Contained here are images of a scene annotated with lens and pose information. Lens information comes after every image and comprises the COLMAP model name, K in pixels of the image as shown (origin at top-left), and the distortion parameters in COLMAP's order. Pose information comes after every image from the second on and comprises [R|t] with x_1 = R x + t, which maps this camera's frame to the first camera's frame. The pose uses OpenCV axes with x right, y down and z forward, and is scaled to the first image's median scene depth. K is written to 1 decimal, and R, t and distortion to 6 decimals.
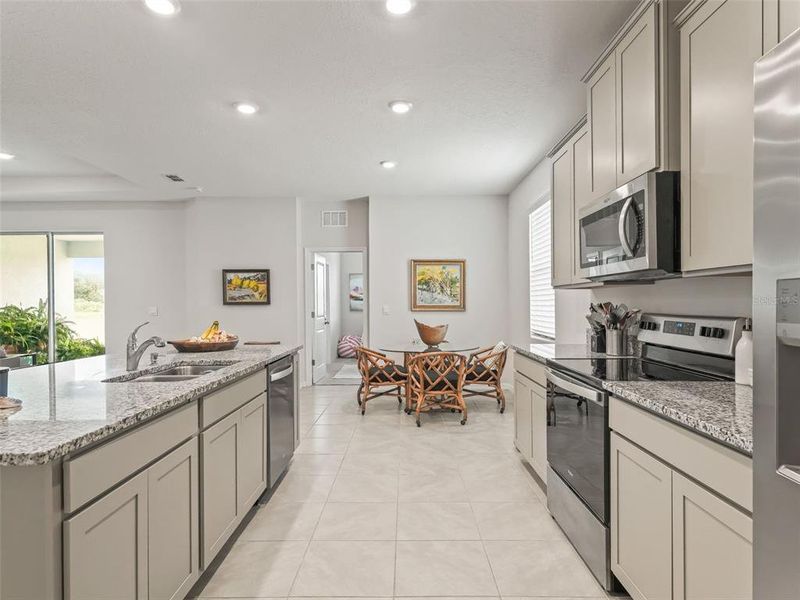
lens RADIAL K [[447.3, 0, 407.3], [0, 447.3, 304.7], [0, 0, 1]] dist [0.019027, -0.001390]
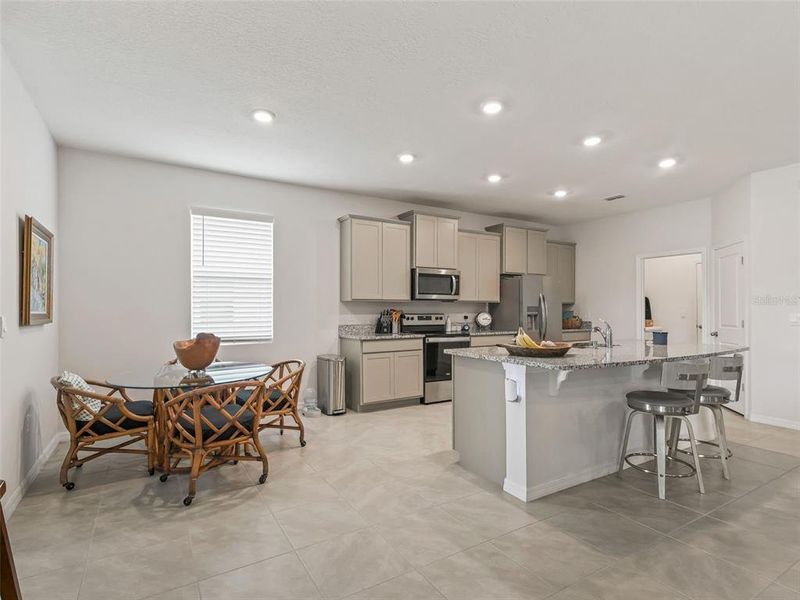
lens RADIAL K [[416.8, 0, 373.5], [0, 416.8, 305.7], [0, 0, 1]] dist [0.005144, 0.000883]
pose [[-0.488671, 0.011145, 0.872397, -0.662452], [0.004213, 0.999937, -0.010415, -0.000688], [-0.872458, -0.001414, -0.488687, 1.100259]]
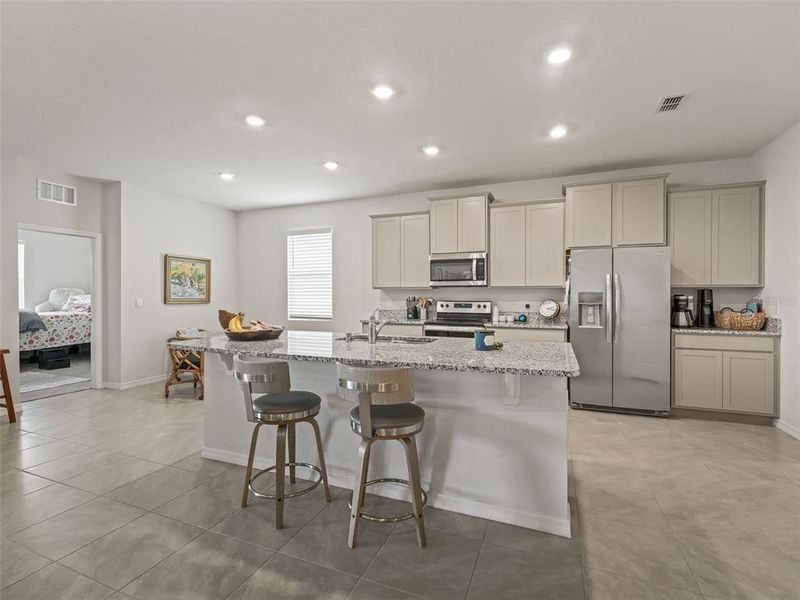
lens RADIAL K [[372.4, 0, 398.3], [0, 372.4, 297.3], [0, 0, 1]] dist [0.001149, -0.000230]
pose [[0.388795, 0.002228, 0.921322, -0.697972], [0.001470, 0.999994, -0.003038, 0.002794], [-0.921323, 0.002536, 0.388789, 0.206493]]
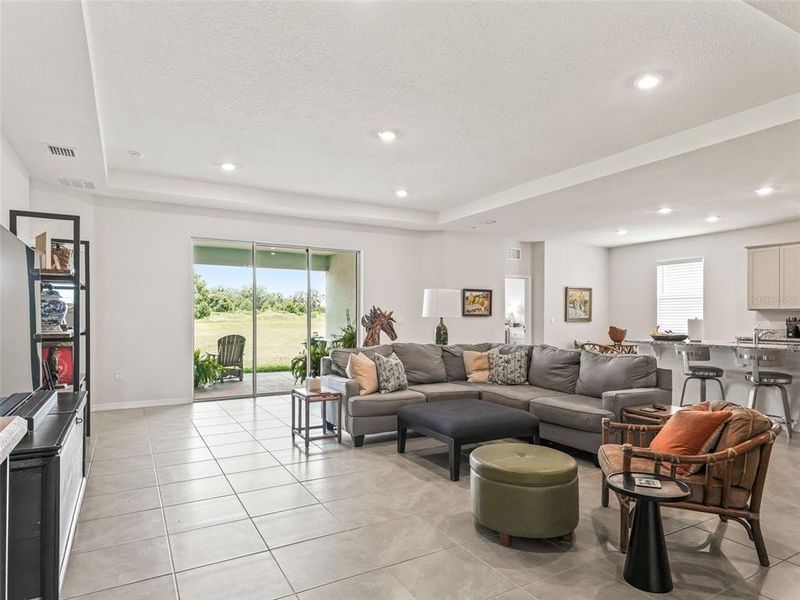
lens RADIAL K [[478.5, 0, 400.7], [0, 478.5, 317.2], [0, 0, 1]] dist [0.019694, -0.000373]
pose [[0.874381, 0.009132, 0.485154, -1.494838], [-0.007601, 0.999958, -0.005123, 0.014404], [-0.485180, 0.000792, 0.874414, -0.138805]]
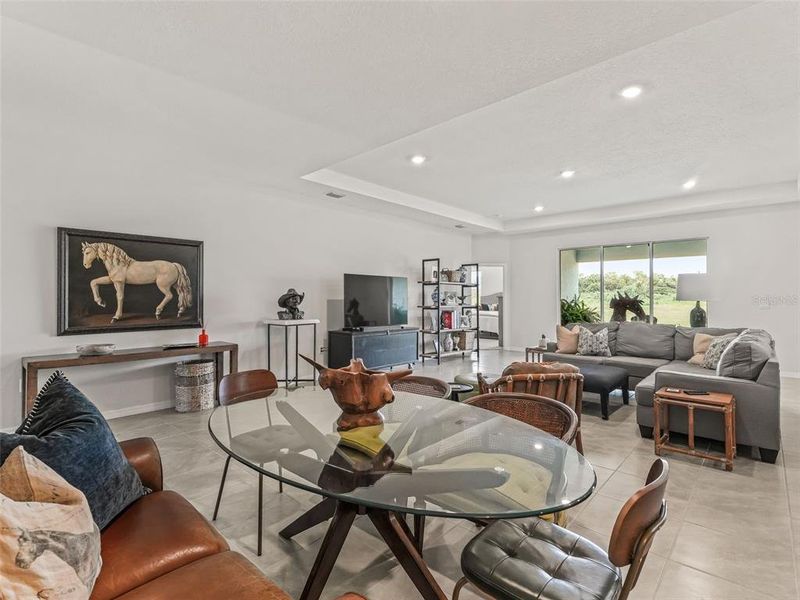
lens RADIAL K [[396.6, 0, 400.0], [0, 396.6, 300.0], [0, 0, 1]] dist [0.001649, 0.000086]
pose [[0.732127, 0.011689, -0.681068, -0.702967], [-0.012808, 0.999912, 0.003393, 0.013109], [0.681048, 0.006239, 0.732212, -0.406930]]
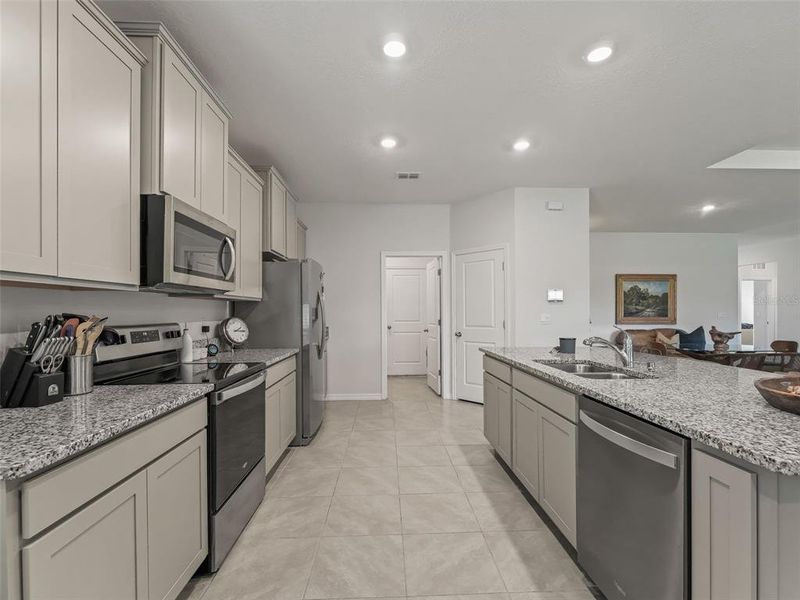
lens RADIAL K [[376.2, 0, 408.5], [0, 376.2, 310.4], [0, 0, 1]] dist [0.000302, -0.000120]
pose [[-0.998252, 0.009965, -0.058261, 0.003392], [0.009860, 0.999949, 0.002086, -0.003274], [0.058279, 0.001508, -0.998299, 0.838328]]
